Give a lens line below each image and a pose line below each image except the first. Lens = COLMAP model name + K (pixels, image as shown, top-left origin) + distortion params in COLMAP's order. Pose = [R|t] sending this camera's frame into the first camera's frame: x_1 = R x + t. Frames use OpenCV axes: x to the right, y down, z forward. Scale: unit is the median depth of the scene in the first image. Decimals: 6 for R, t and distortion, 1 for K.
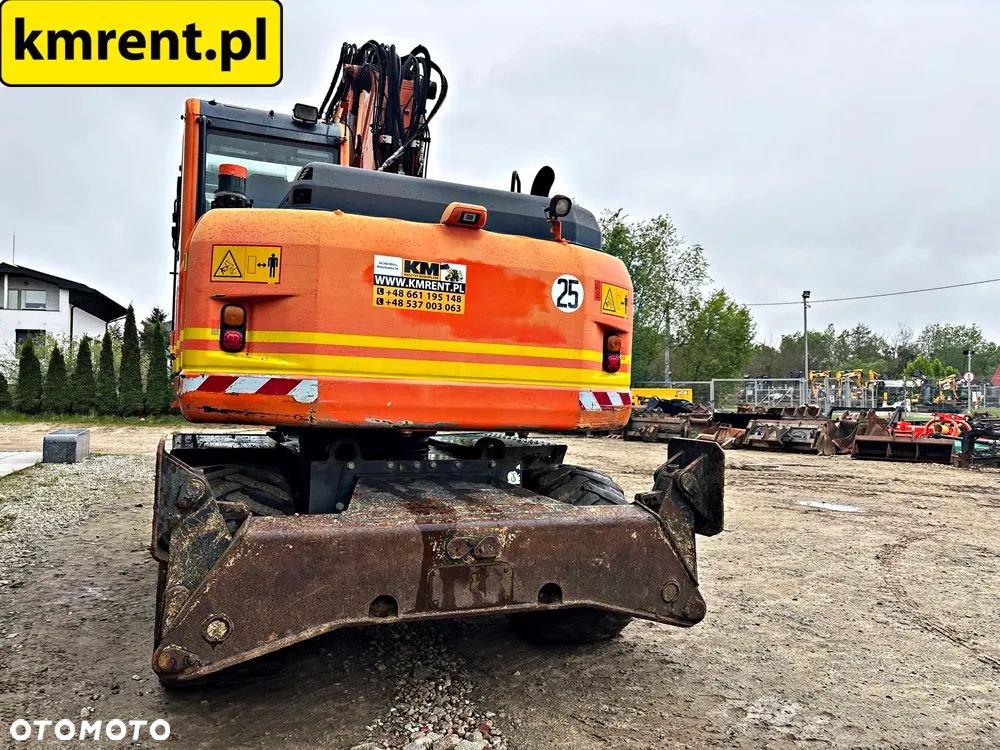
lens RADIAL K [[757.3, 0, 495.5], [0, 757.3, 363.2], [0, 0, 1]] dist [0.049795, -0.053594]
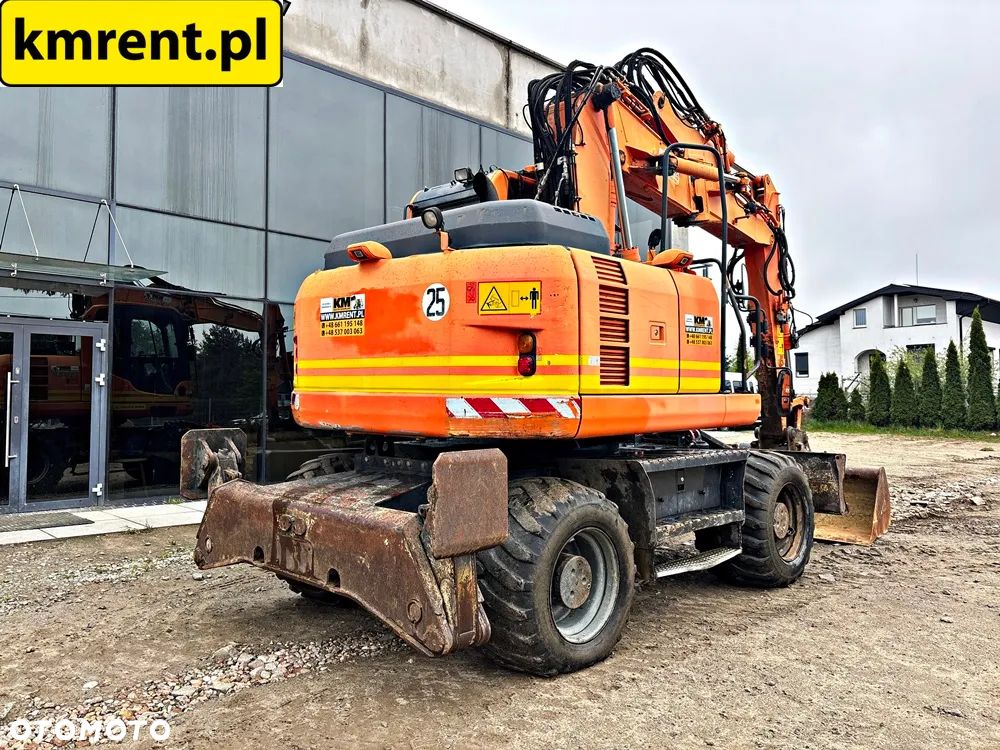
lens RADIAL K [[757.3, 0, 495.5], [0, 757.3, 363.2], [0, 0, 1]] dist [0.049795, -0.053594]
pose [[0.401459, -0.059587, -0.913936, 1.047688], [0.043358, 0.997999, -0.046022, 0.039977], [0.914850, -0.021151, 0.403240, 0.660278]]
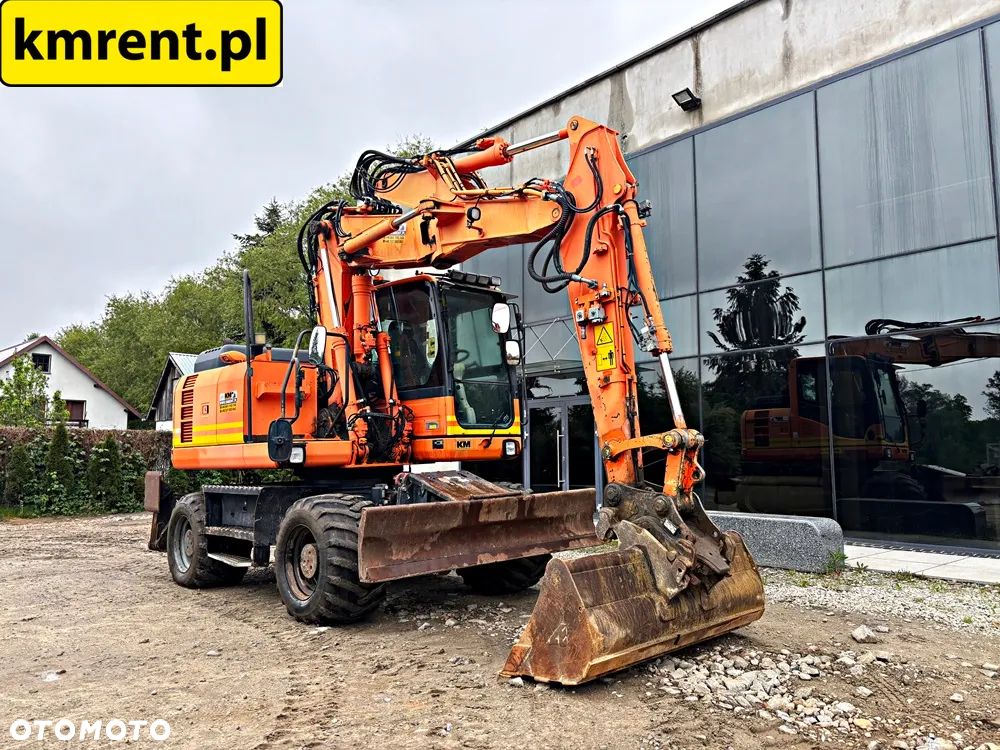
lens RADIAL K [[756.2, 0, 501.3], [0, 756.2, 376.4], [0, 0, 1]] dist [0.043810, -0.046850]
pose [[-0.932586, -0.039241, -0.358809, 0.120019], [0.013216, 0.989694, -0.142588, 0.151999], [0.360706, -0.137717, -0.922456, 3.351435]]
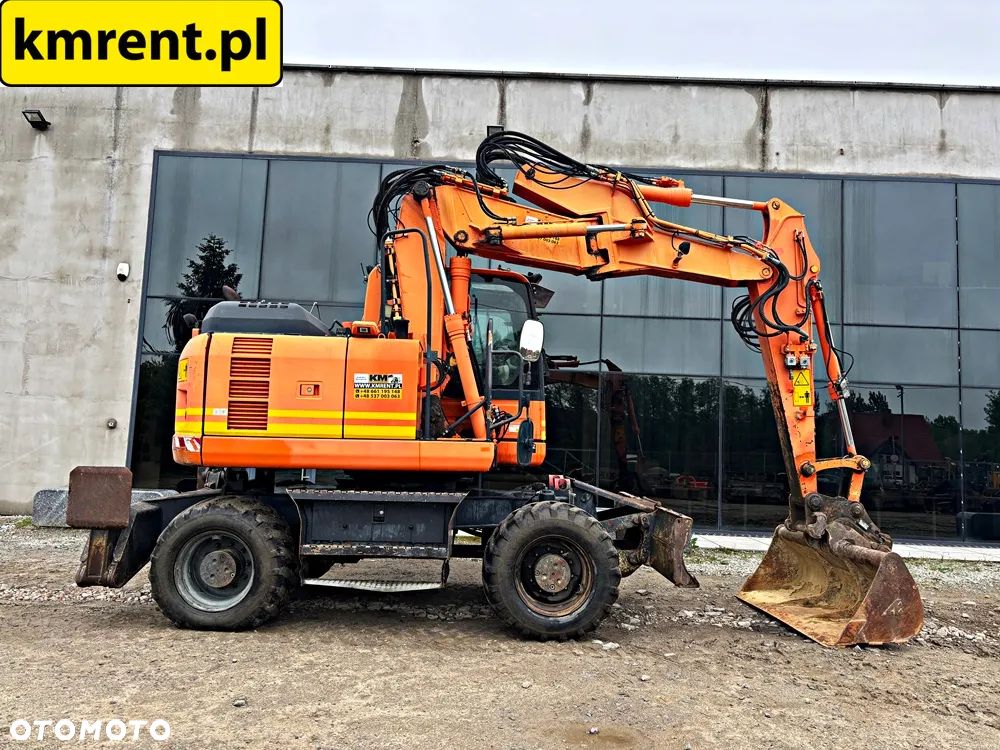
lens RADIAL K [[755.0, 0, 500.6], [0, 755.0, 379.3], [0, 0, 1]] dist [0.045505, -0.048005]
pose [[-0.352830, -0.110542, -0.929135, 1.321864], [-0.004270, 0.993177, -0.116539, 0.098674], [0.935678, -0.037151, -0.350894, 2.165305]]
